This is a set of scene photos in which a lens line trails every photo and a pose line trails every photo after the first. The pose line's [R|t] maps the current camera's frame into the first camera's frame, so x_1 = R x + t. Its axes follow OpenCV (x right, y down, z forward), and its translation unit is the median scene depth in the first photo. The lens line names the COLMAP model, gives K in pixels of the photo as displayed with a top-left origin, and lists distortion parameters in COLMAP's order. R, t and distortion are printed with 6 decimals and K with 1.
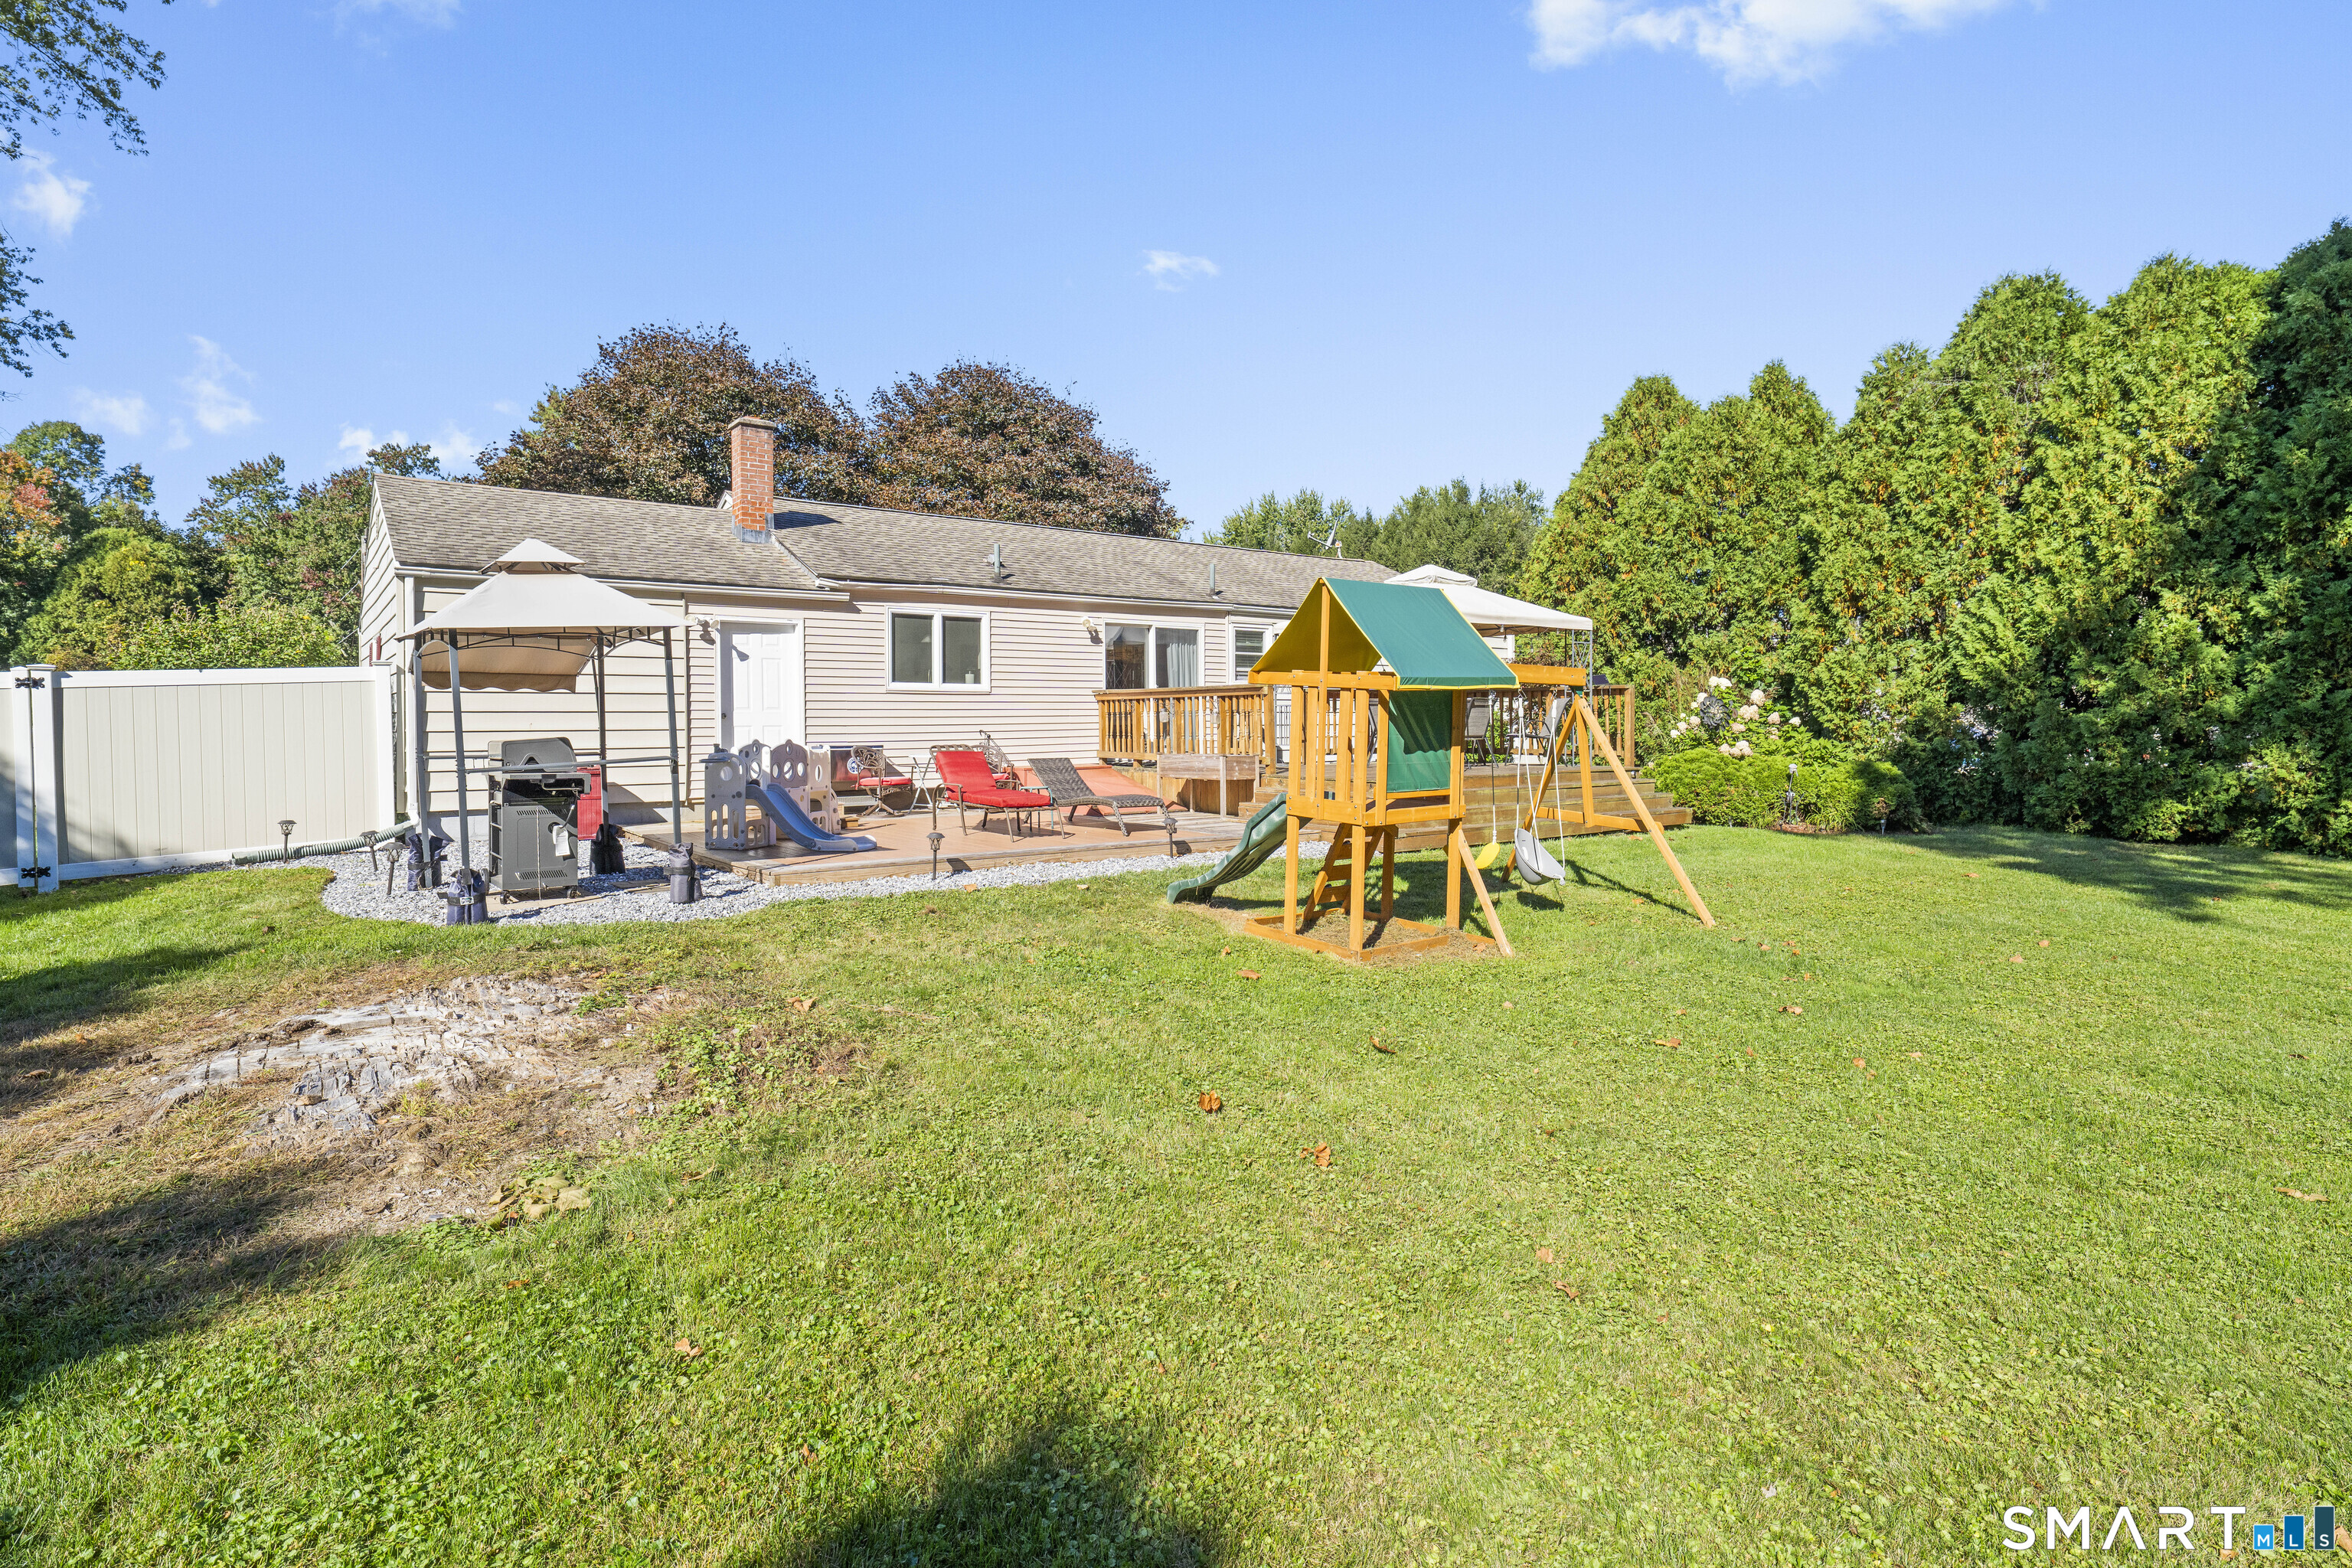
lens RADIAL K [[1180.6, 0, 1145.2], [0, 1180.6, 709.8], [0, 0, 1]] dist [0.006579, 0.001097]
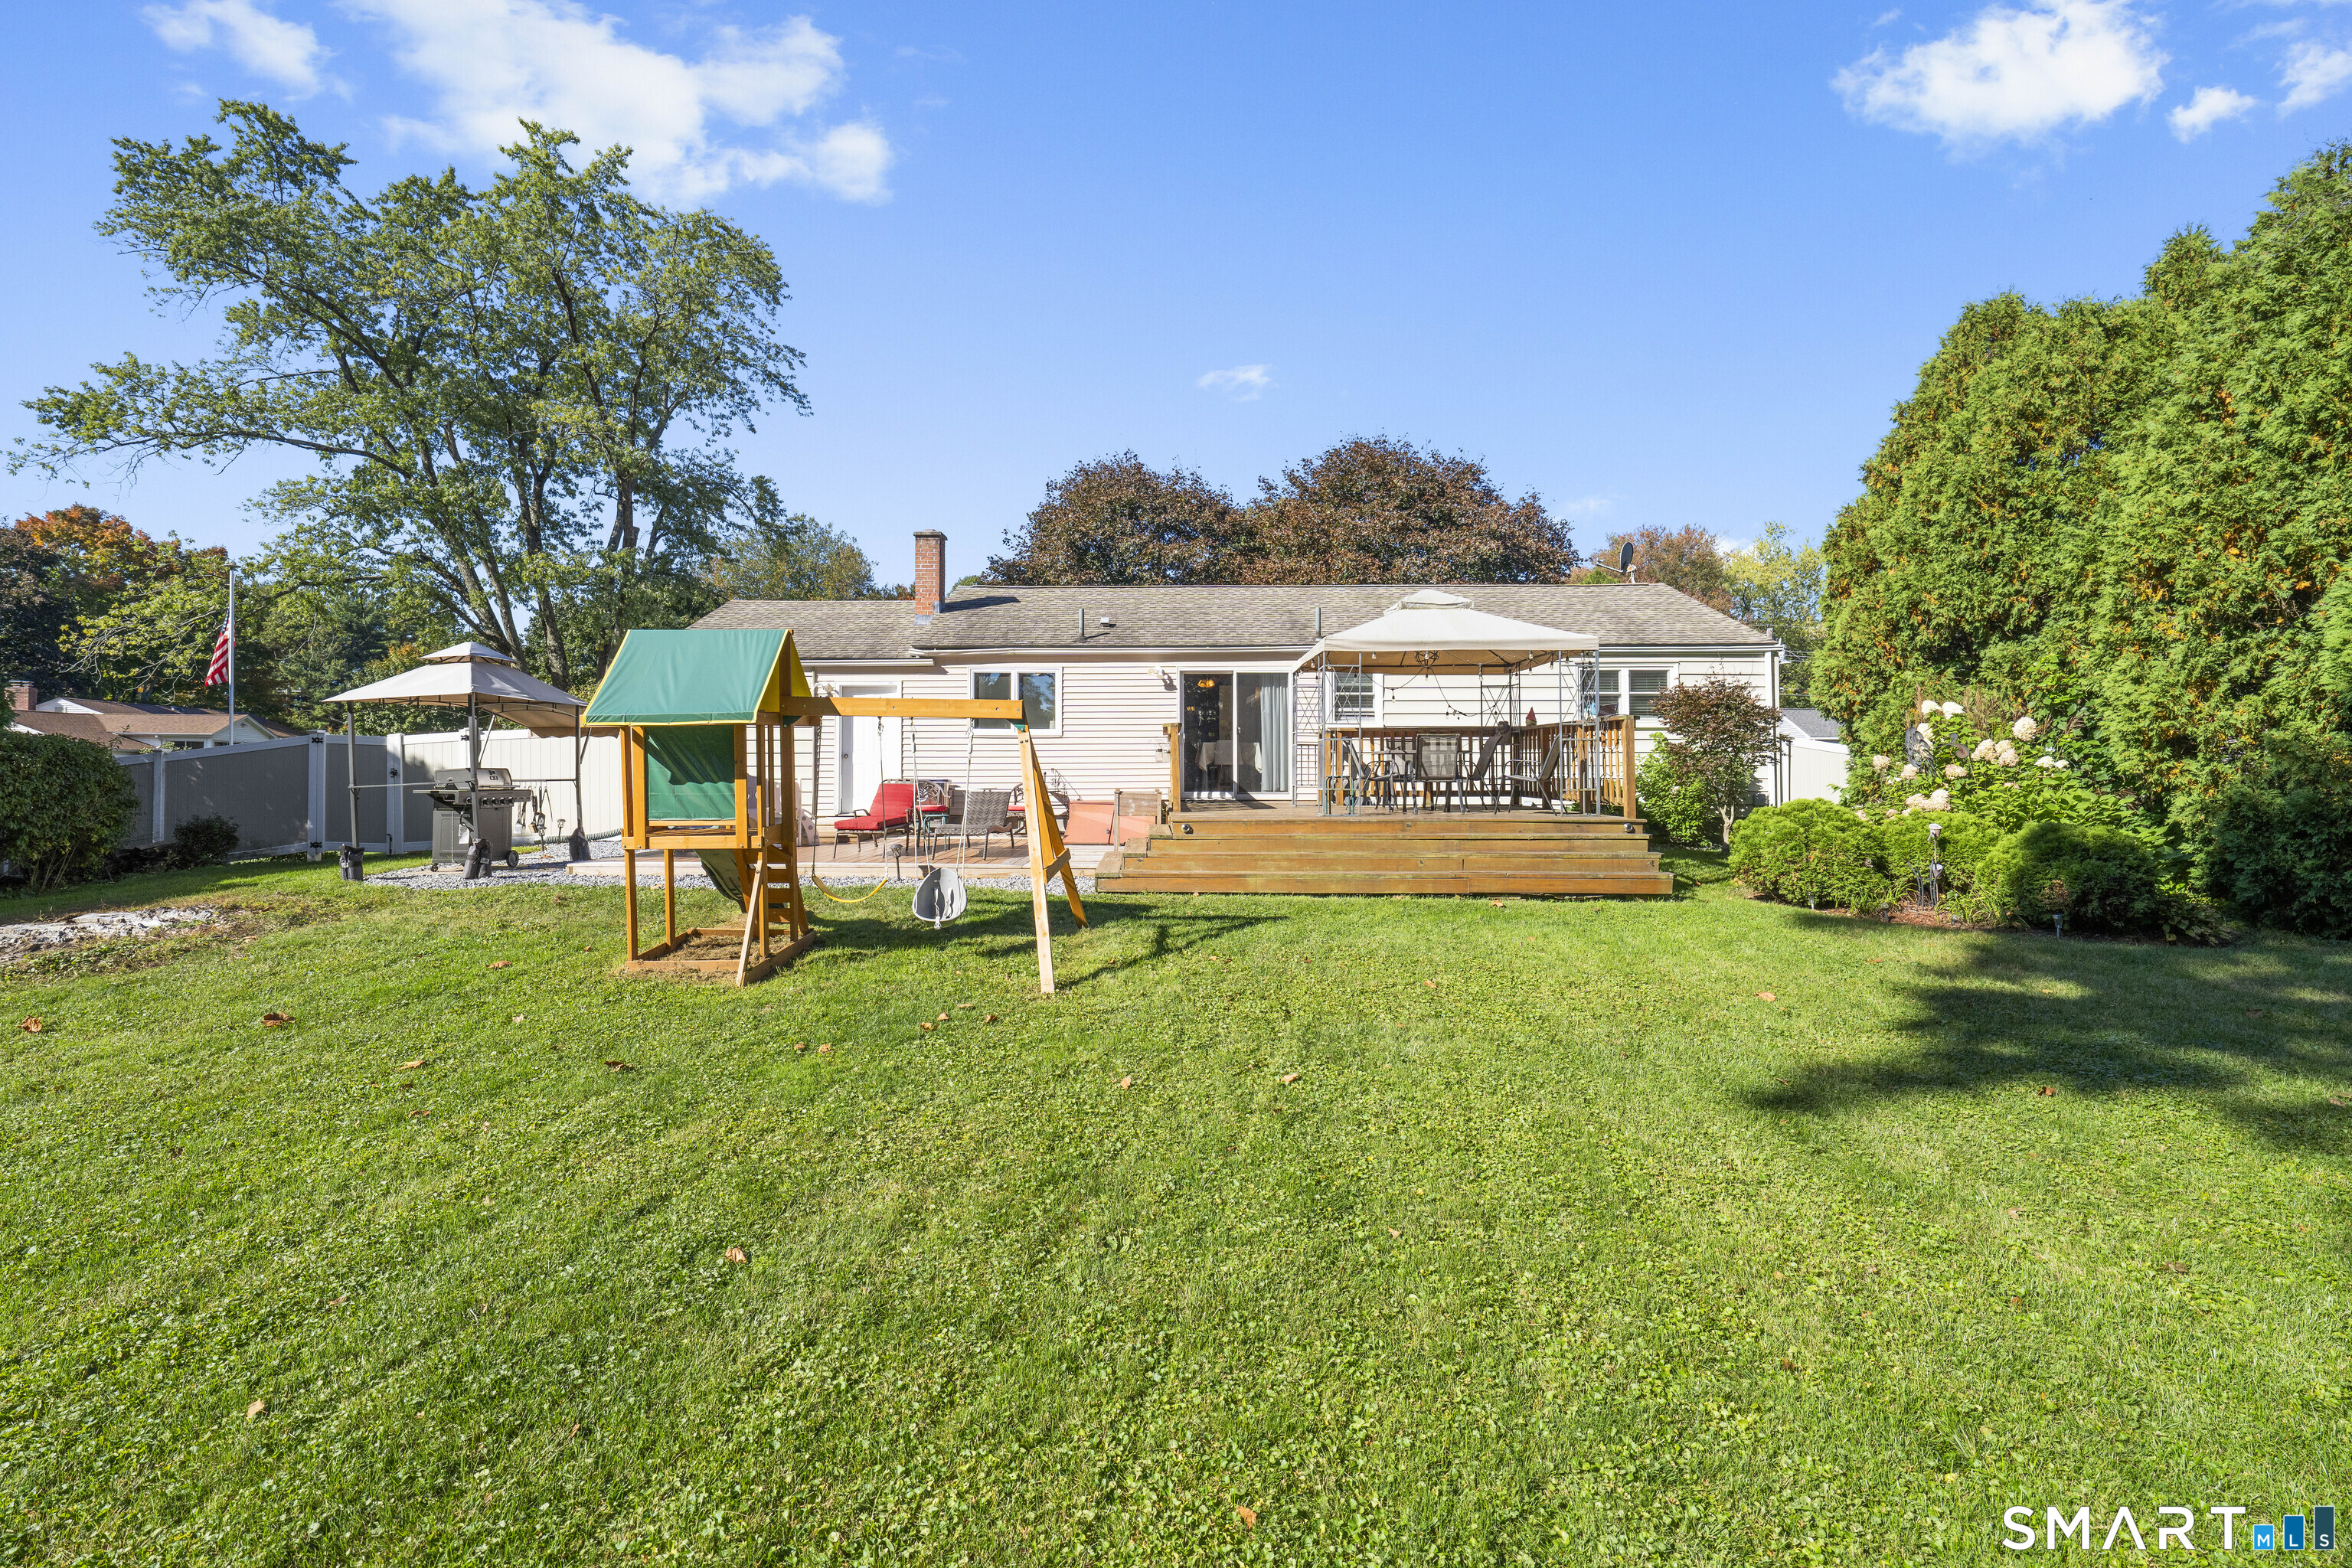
lens RADIAL K [[1017.9, 0, 1158.7], [0, 1017.9, 751.1], [0, 0, 1]] dist [-0.001117, -0.000540]
pose [[0.797448, -0.005091, -0.603366, 0.550213], [0.001974, 0.999981, -0.005828, 0.006210], [0.603384, 0.003456, 0.797443, 0.252148]]
